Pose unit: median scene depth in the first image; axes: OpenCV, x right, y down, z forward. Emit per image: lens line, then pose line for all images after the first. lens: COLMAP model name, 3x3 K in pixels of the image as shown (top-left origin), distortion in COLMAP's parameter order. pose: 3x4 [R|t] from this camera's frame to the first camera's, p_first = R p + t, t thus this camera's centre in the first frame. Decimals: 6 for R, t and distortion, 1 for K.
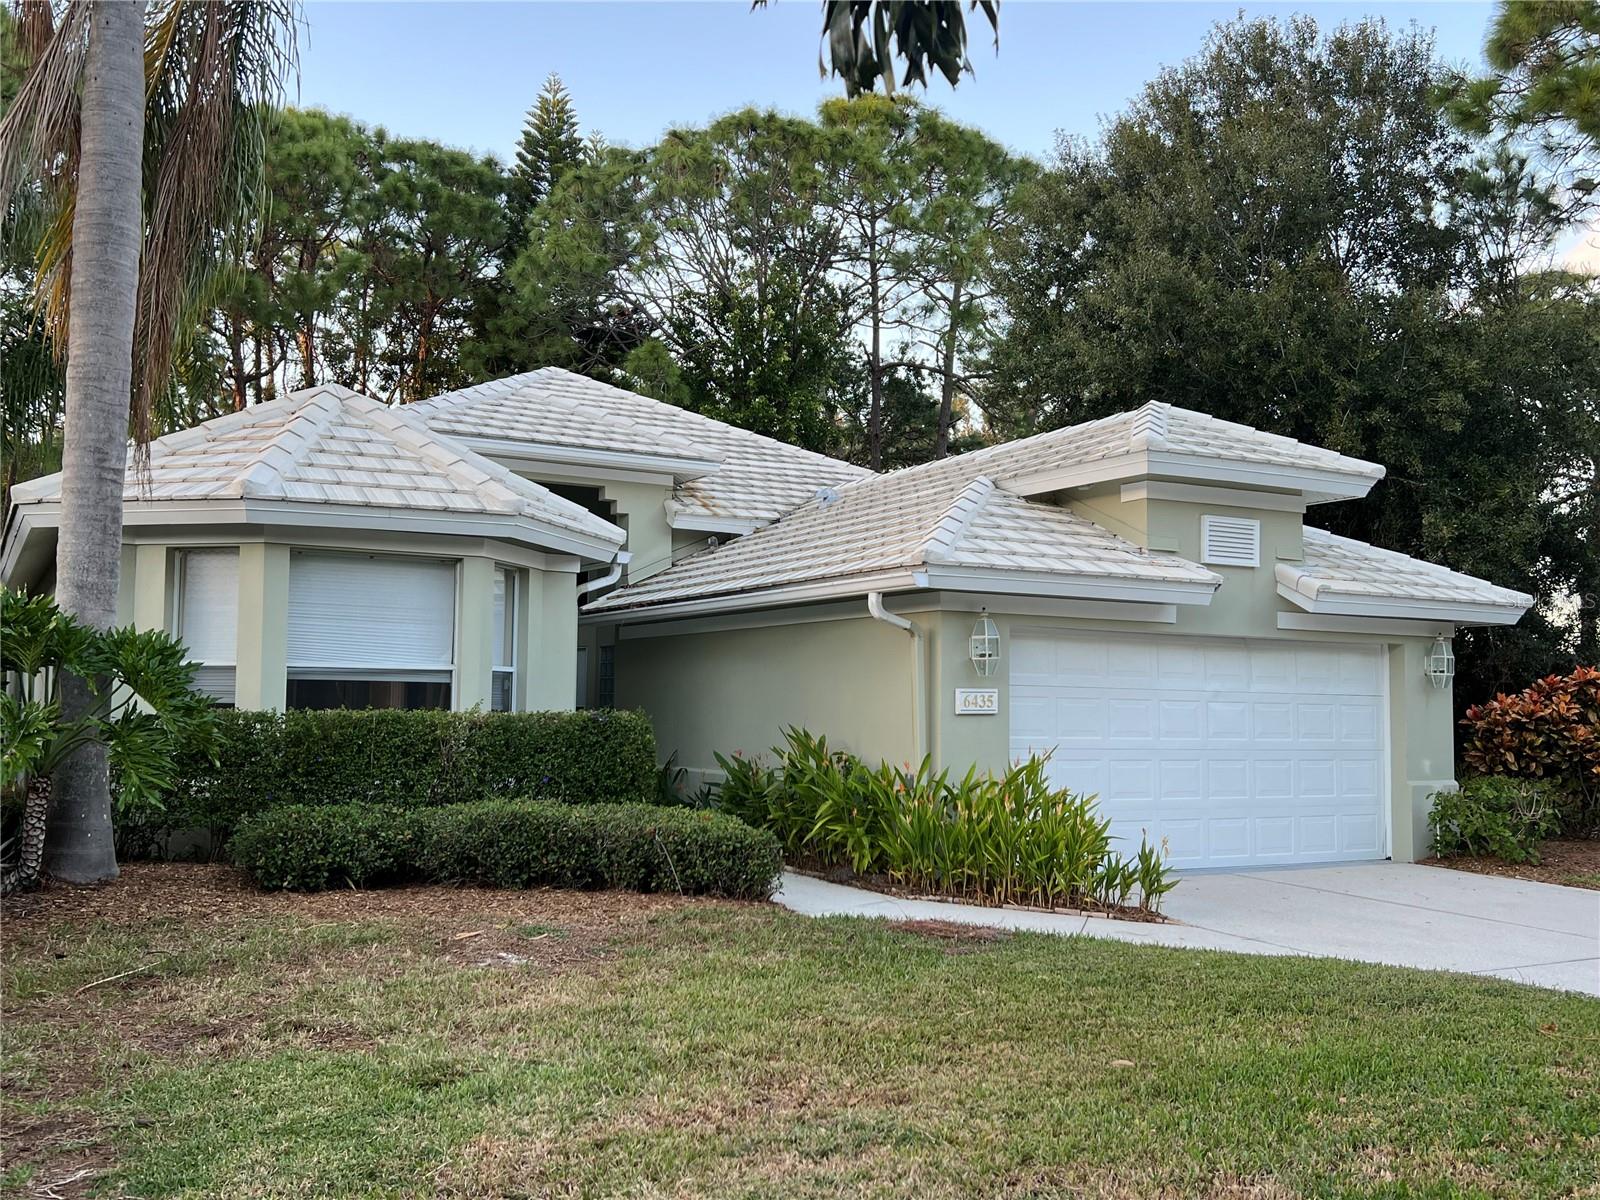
lens RADIAL K [[1450.3, 0, 800.0], [0, 1450.3, 600.0], [0, 0, 1]] dist [0.104289, -0.216809]
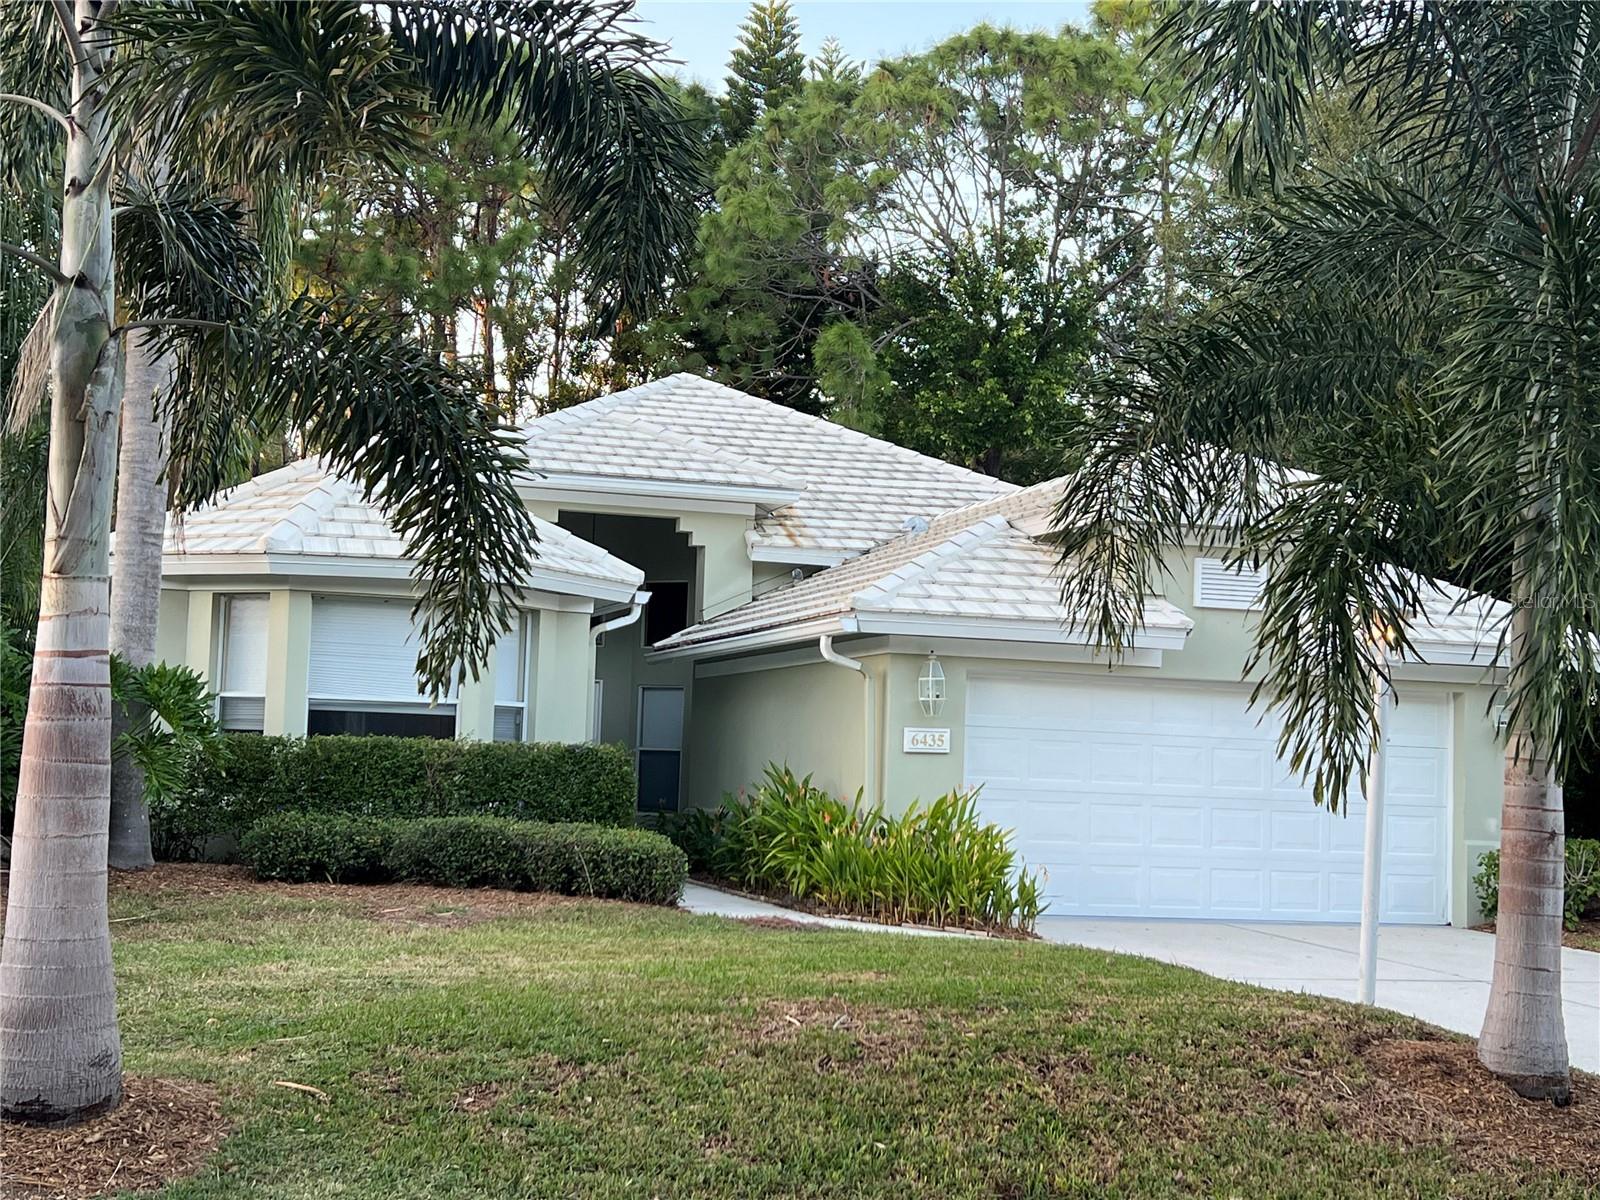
lens RADIAL K [[2143.8, 0, 800.0], [0, 2143.8, 600.0], [0, 0, 1]] dist [0.138043, -0.019991]
pose [[0.975641, 0.002568, -0.219360, 0.323924], [-0.004966, 0.999934, -0.010384, -0.012848], [0.219319, 0.011220, 0.975589, -0.459030]]
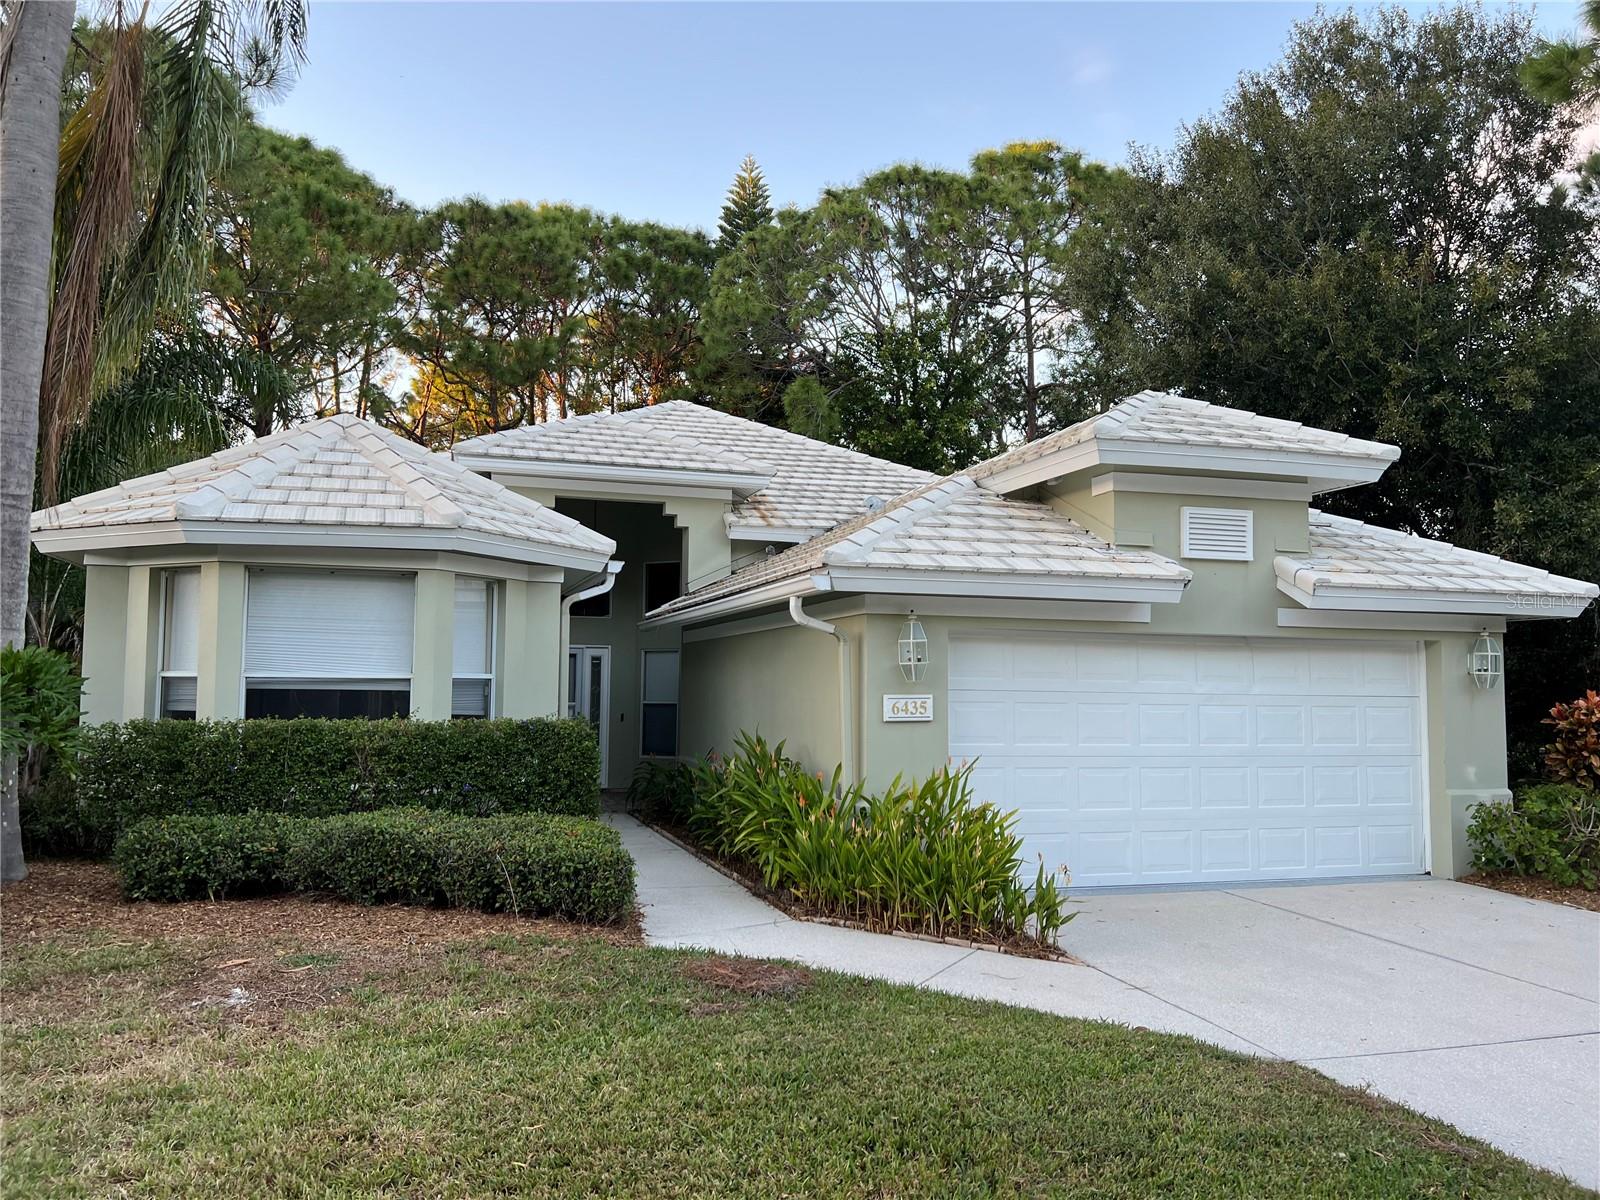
lens RADIAL K [[1205.2, 0, 800.0], [0, 1205.2, 600.0], [0, 0, 1]] dist [0.067605, -0.082907]
pose [[0.978551, -0.018980, -0.205128, 0.188823], [0.018515, 0.999820, -0.004187, 0.000461], [0.205170, 0.000299, 0.978726, 0.181729]]
